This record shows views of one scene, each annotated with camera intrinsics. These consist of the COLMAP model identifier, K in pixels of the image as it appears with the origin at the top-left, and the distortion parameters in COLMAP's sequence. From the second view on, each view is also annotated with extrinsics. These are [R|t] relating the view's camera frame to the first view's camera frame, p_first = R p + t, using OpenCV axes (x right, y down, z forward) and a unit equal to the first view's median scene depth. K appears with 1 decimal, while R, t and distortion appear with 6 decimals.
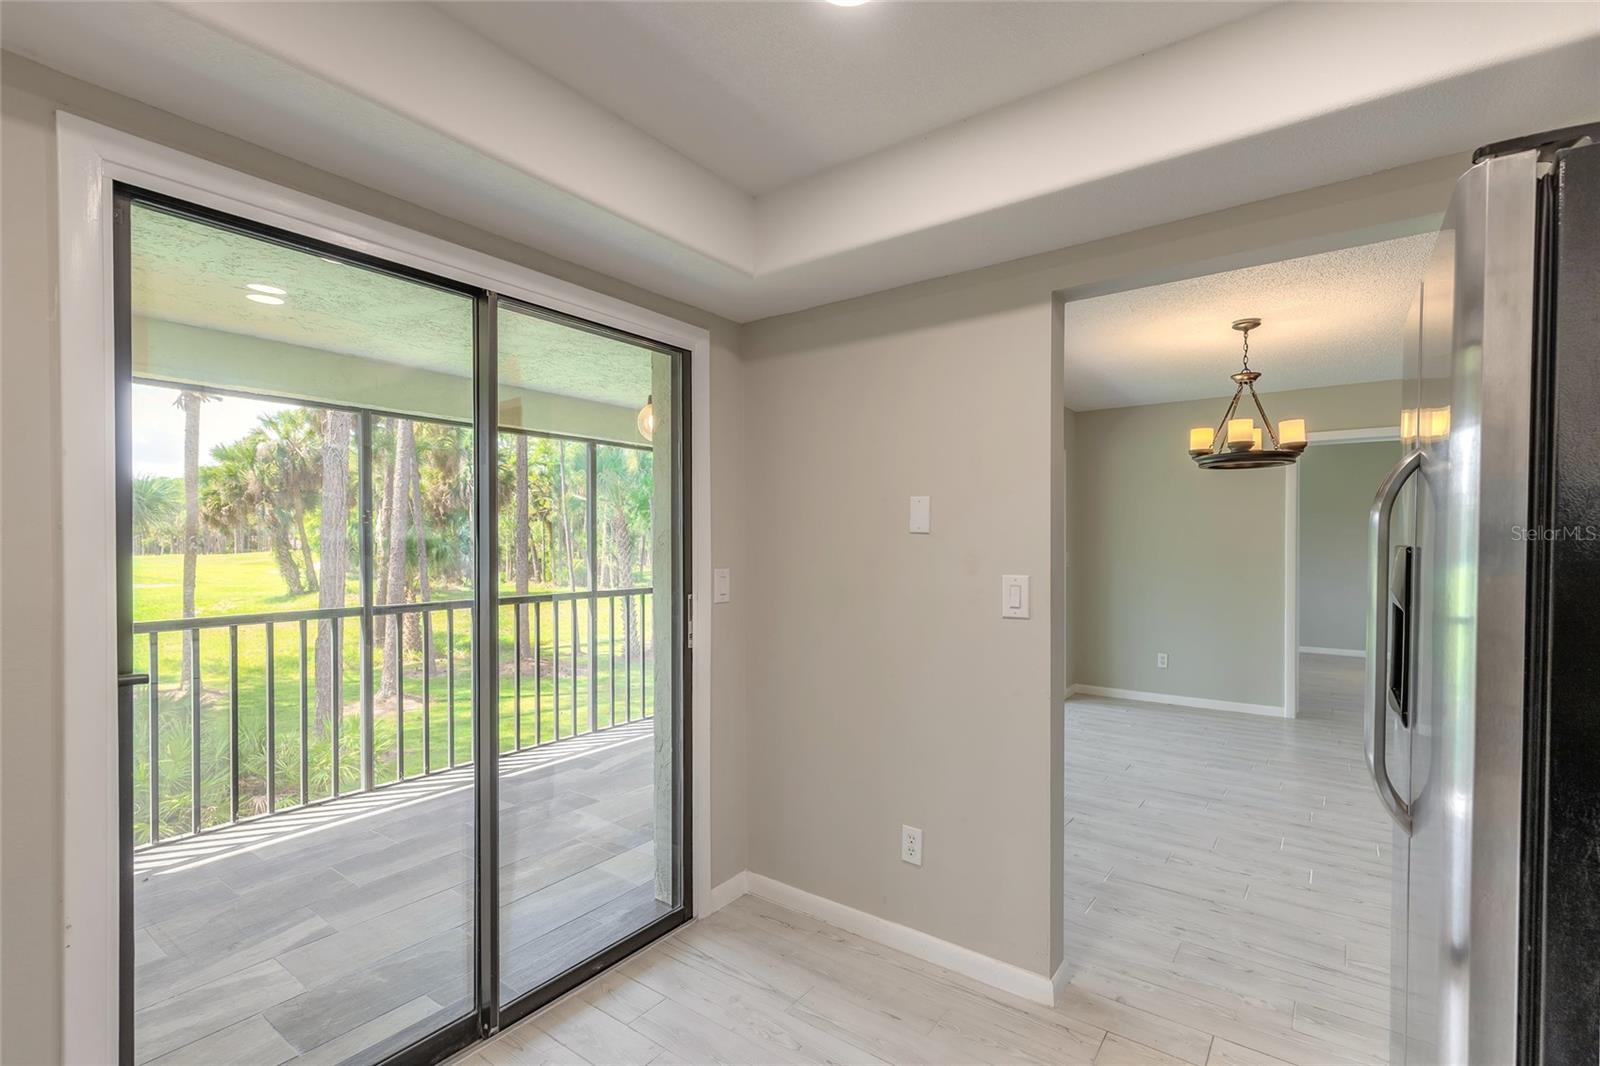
lens RADIAL K [[725.9, 0, 794.8], [0, 725.9, 538.8], [0, 0, 1]] dist [0.014809, -0.005821]
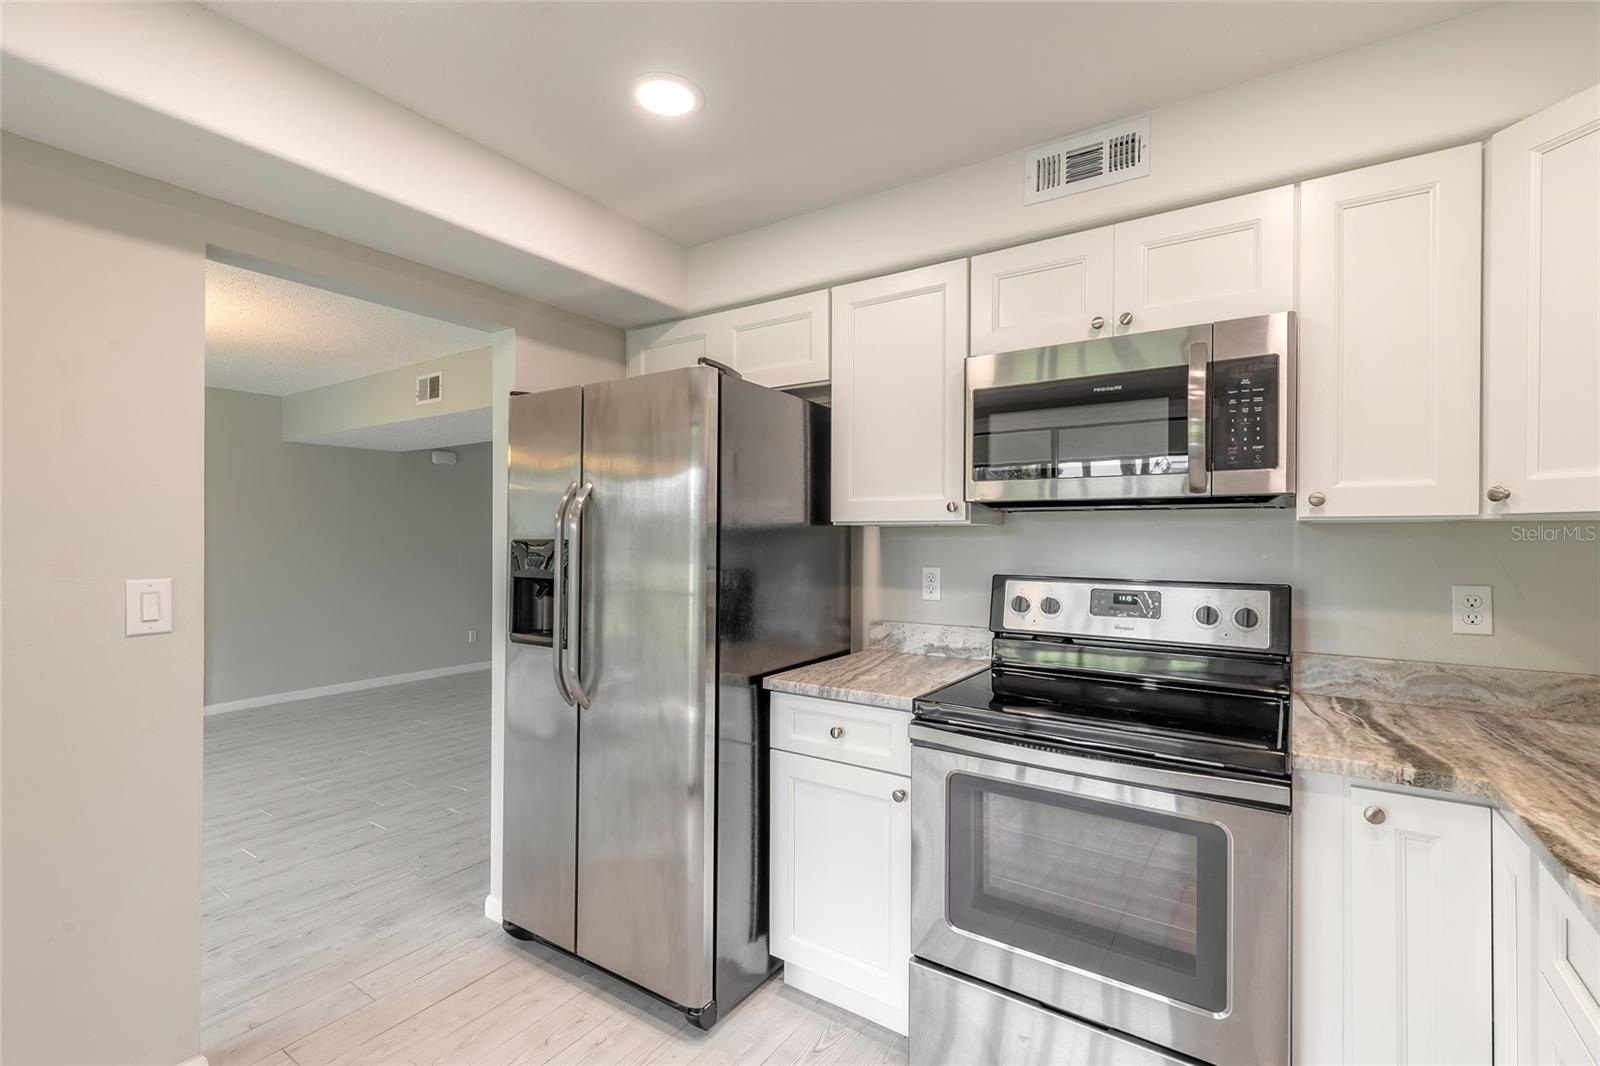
lens RADIAL K [[720.4, 0, 795.0], [0, 720.4, 539.2], [0, 0, 1]] dist [0.011190, -0.004304]
pose [[-0.041559, -0.001365, 0.999135, -0.304034], [-0.005997, 0.999981, 0.001117, 0.001329], [-0.999118, -0.005946, -0.041566, 0.207768]]
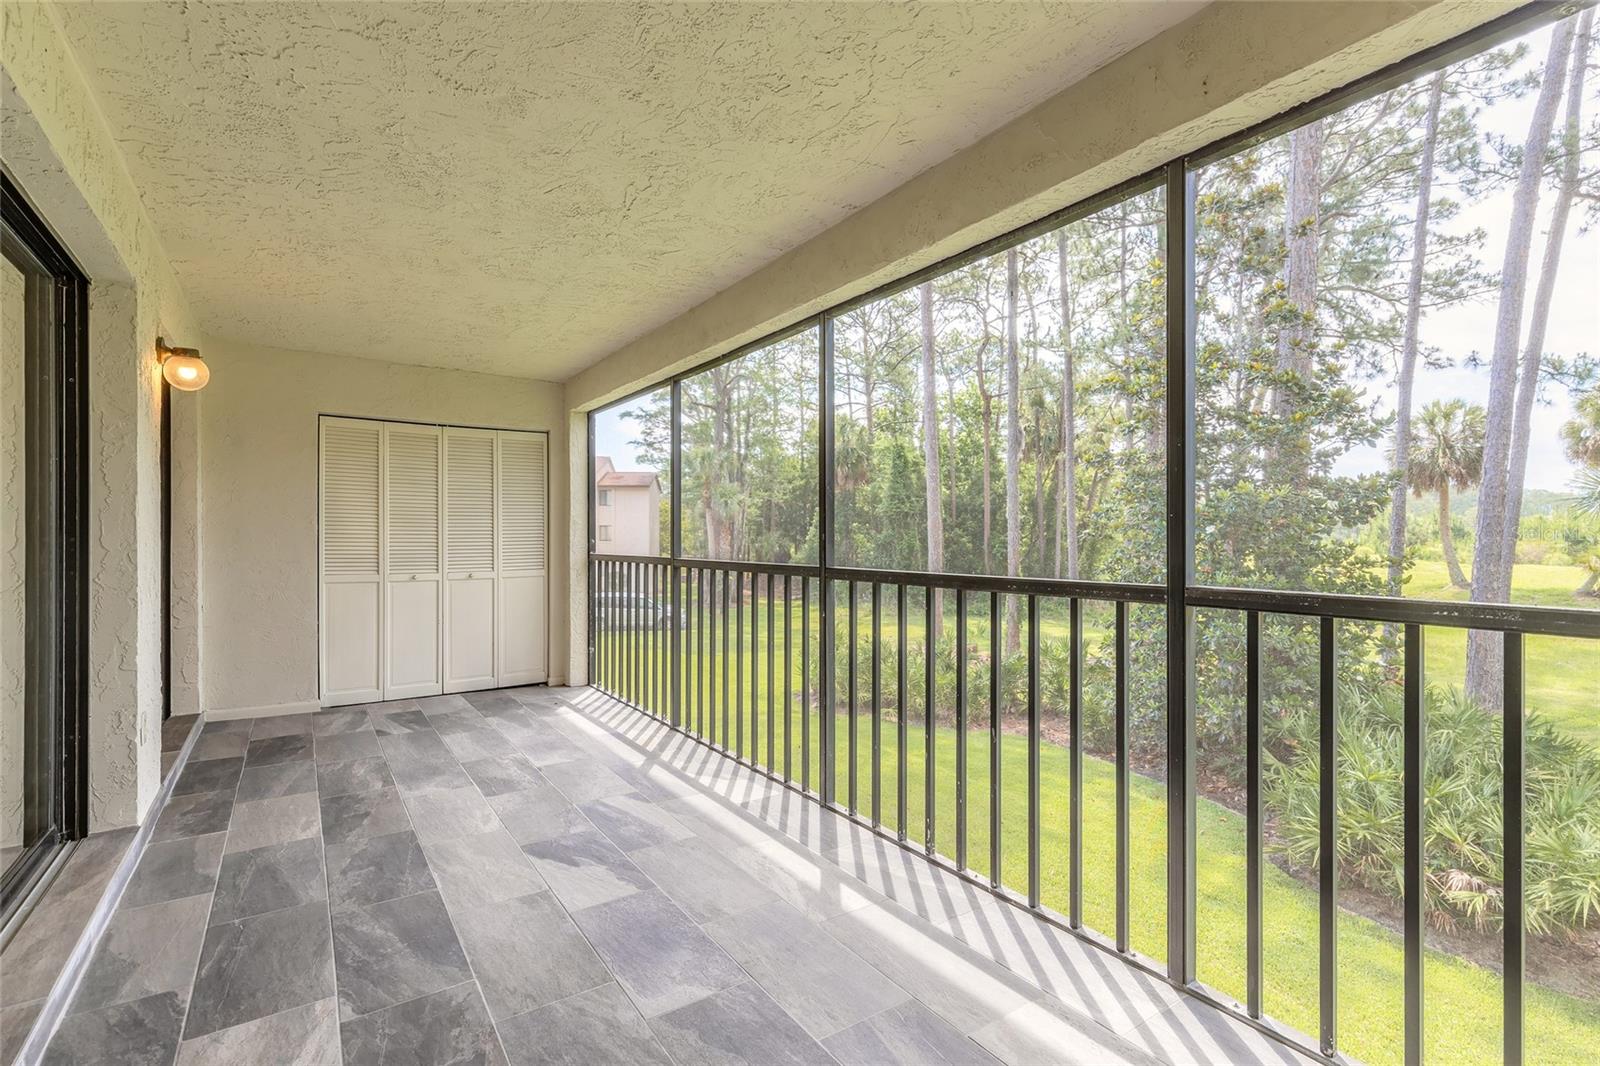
lens RADIAL K [[720.4, 0, 795.0], [0, 720.4, 539.2], [0, 0, 1]] dist [0.011190, -0.004304]
pose [[-0.323082, 0.001014, -0.946371, 0.442937], [0.002796, 0.999996, 0.000117, 0.076249], [0.946367, -0.002608, -0.323083, 1.786291]]
